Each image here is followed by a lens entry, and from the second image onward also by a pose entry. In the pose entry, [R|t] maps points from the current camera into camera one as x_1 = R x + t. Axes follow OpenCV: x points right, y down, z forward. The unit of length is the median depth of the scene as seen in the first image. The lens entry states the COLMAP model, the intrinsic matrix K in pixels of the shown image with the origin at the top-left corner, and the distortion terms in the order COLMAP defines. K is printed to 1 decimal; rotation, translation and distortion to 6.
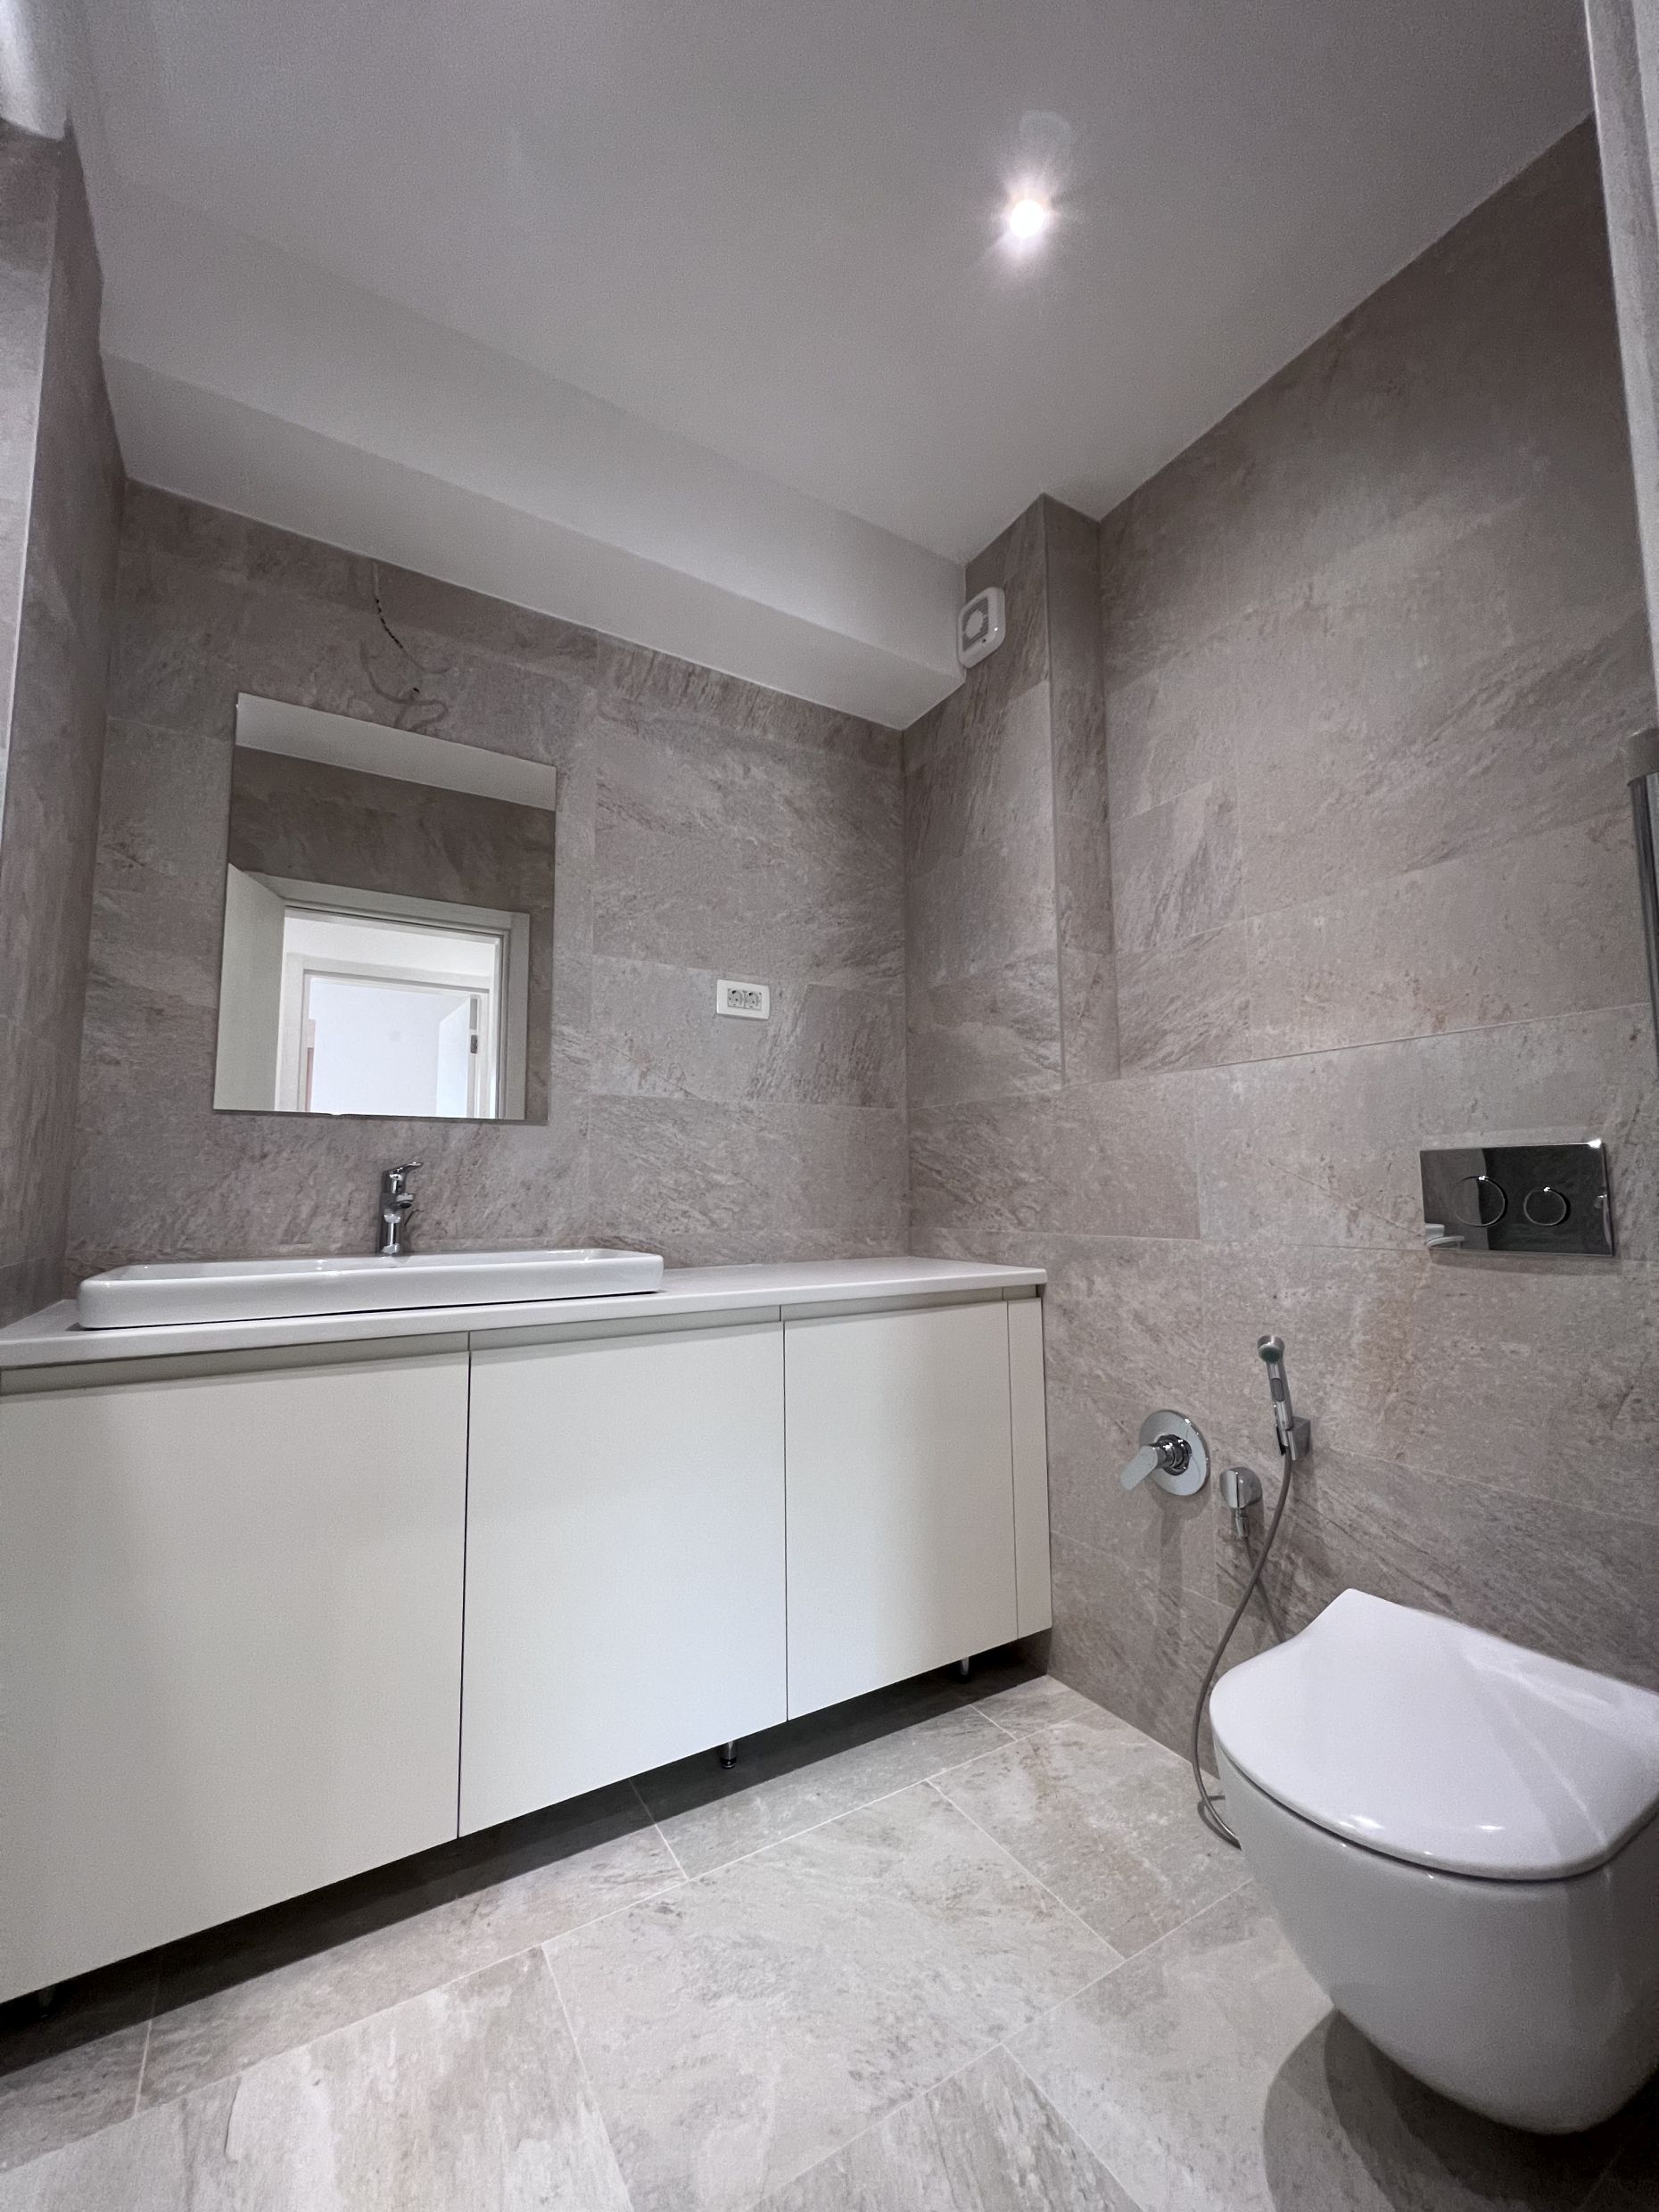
lens RADIAL K [[896.9, 0, 833.0], [0, 896.9, 1107.2], [0, 0, 1]] dist [0.000610, 0.000491]
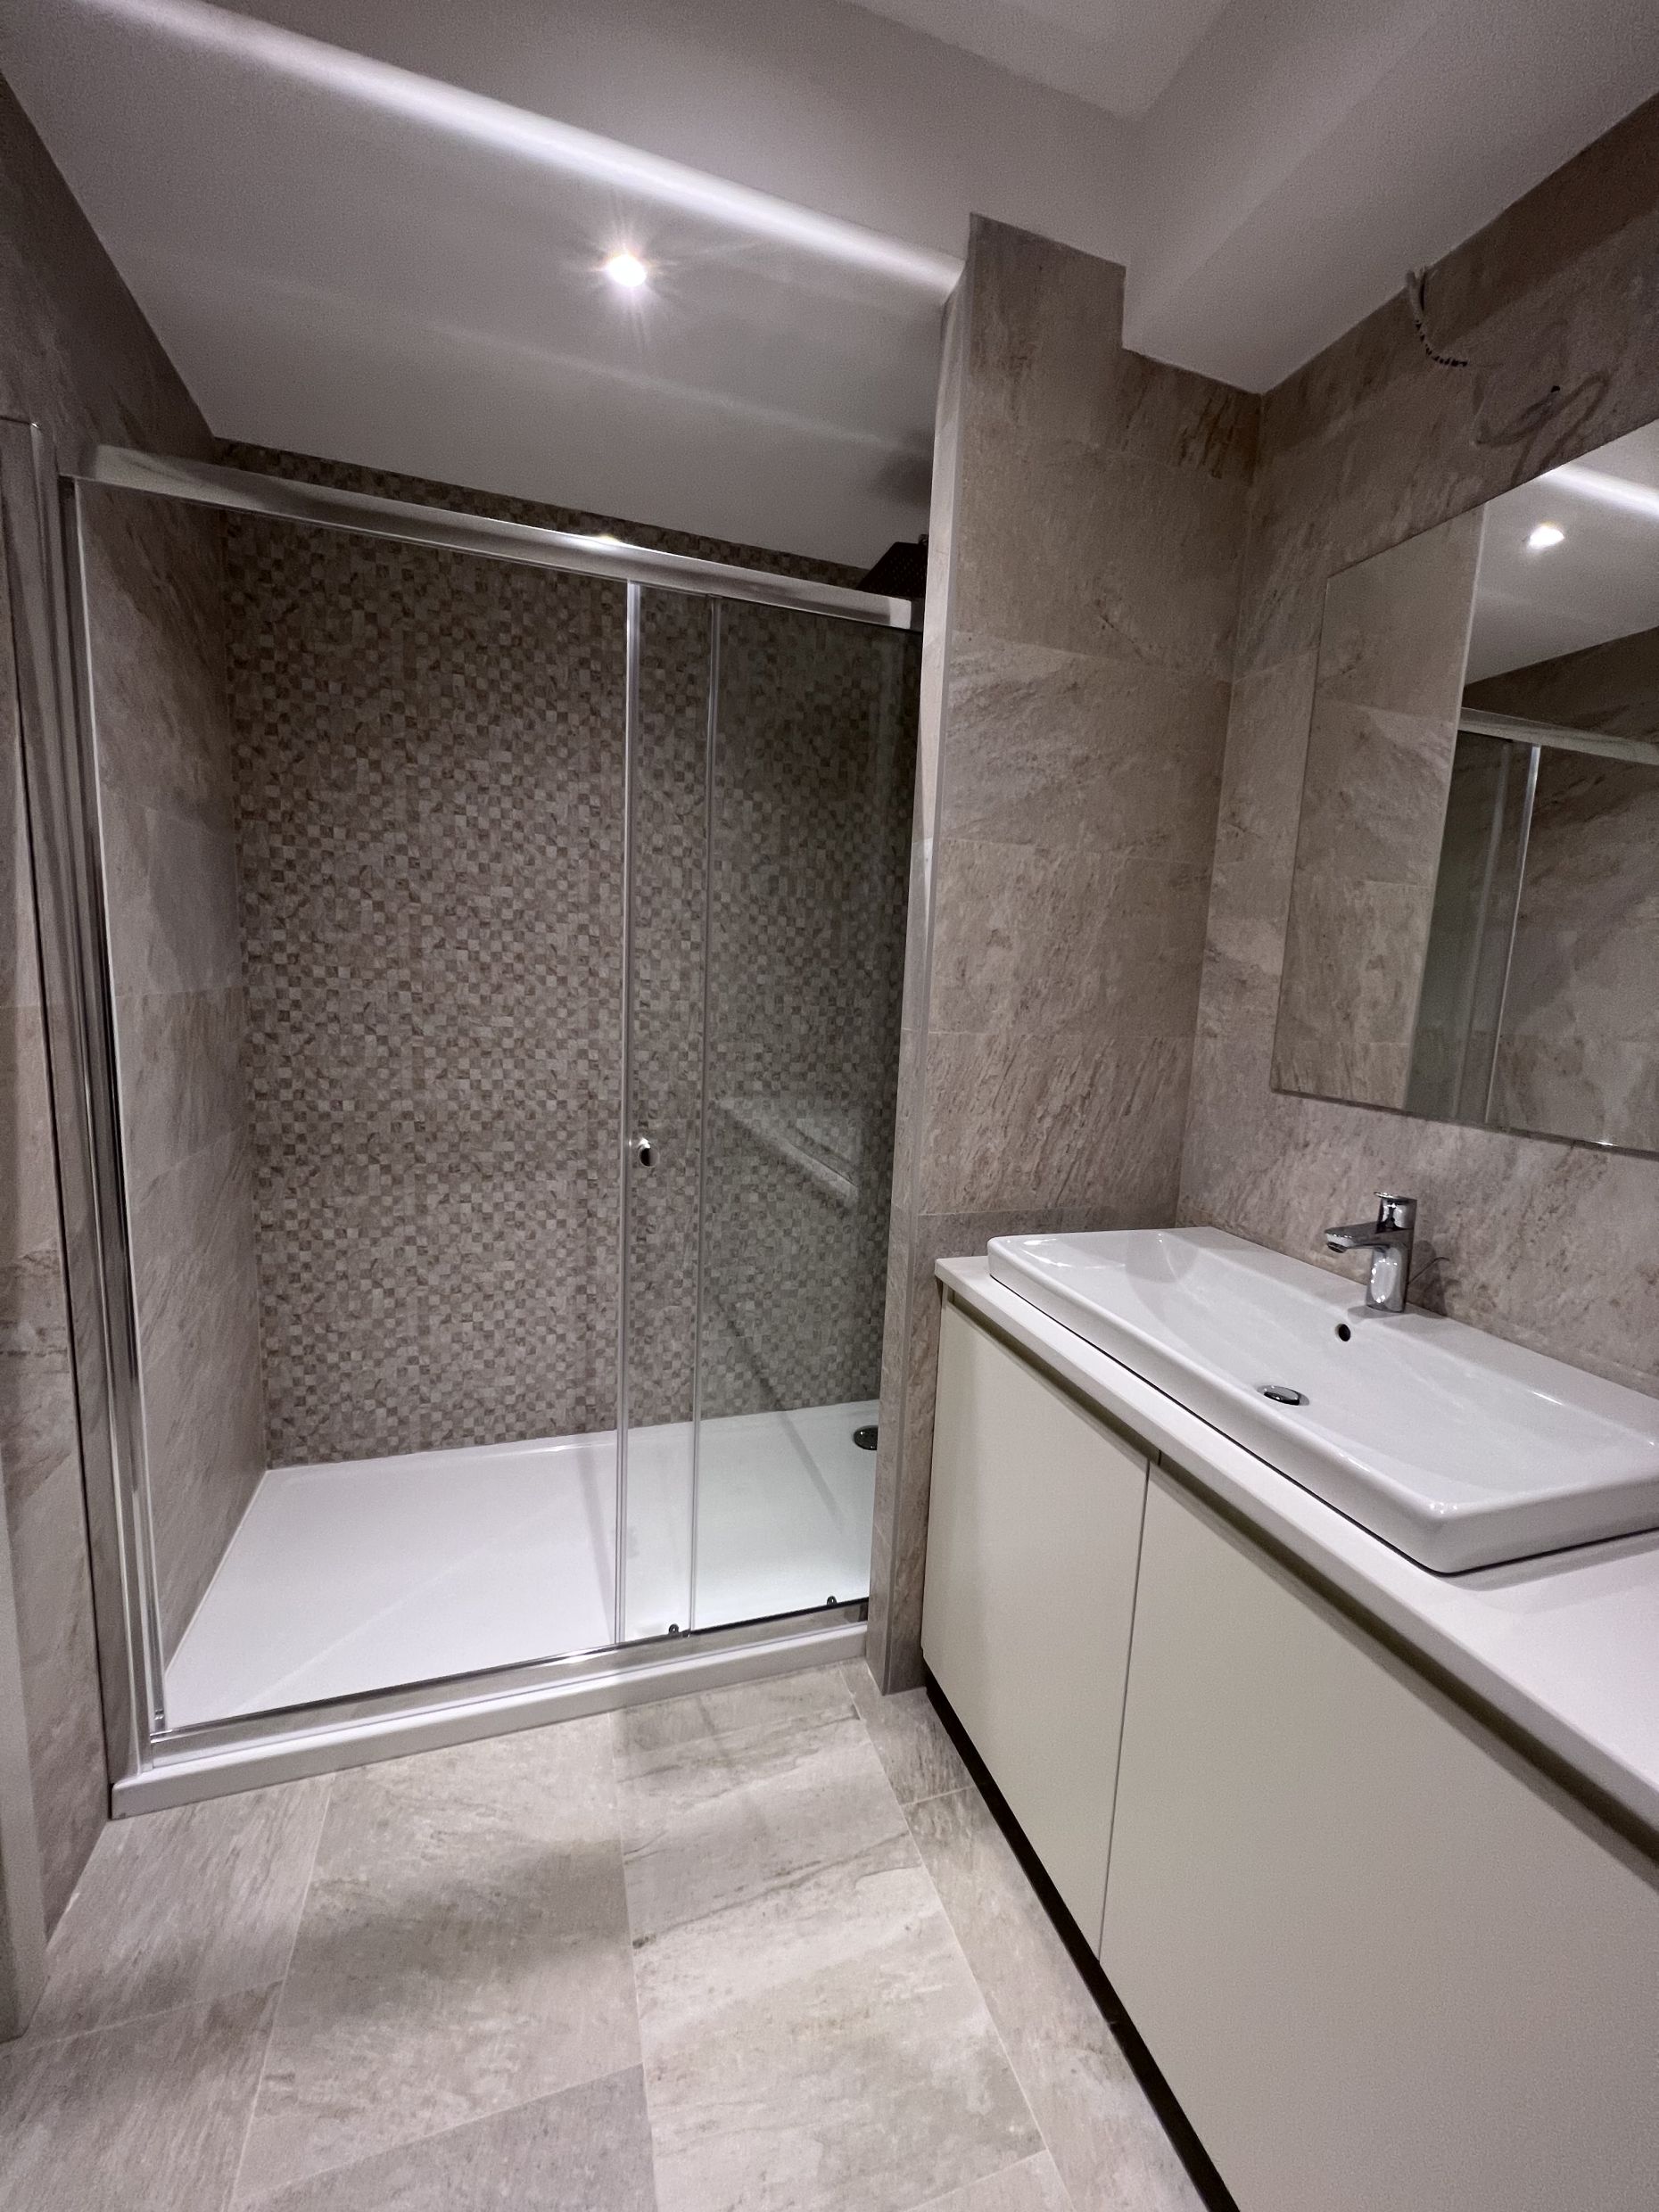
lens RADIAL K [[896.9, 0, 832.6], [0, 896.9, 1104.3], [0, 0, 1]] dist [0.000610, 0.000491]
pose [[-0.226213, 0.135974, -0.964541, 0.306340], [0.051876, 0.990486, 0.127465, -0.121456], [0.972696, -0.021202, -0.231114, 0.774435]]
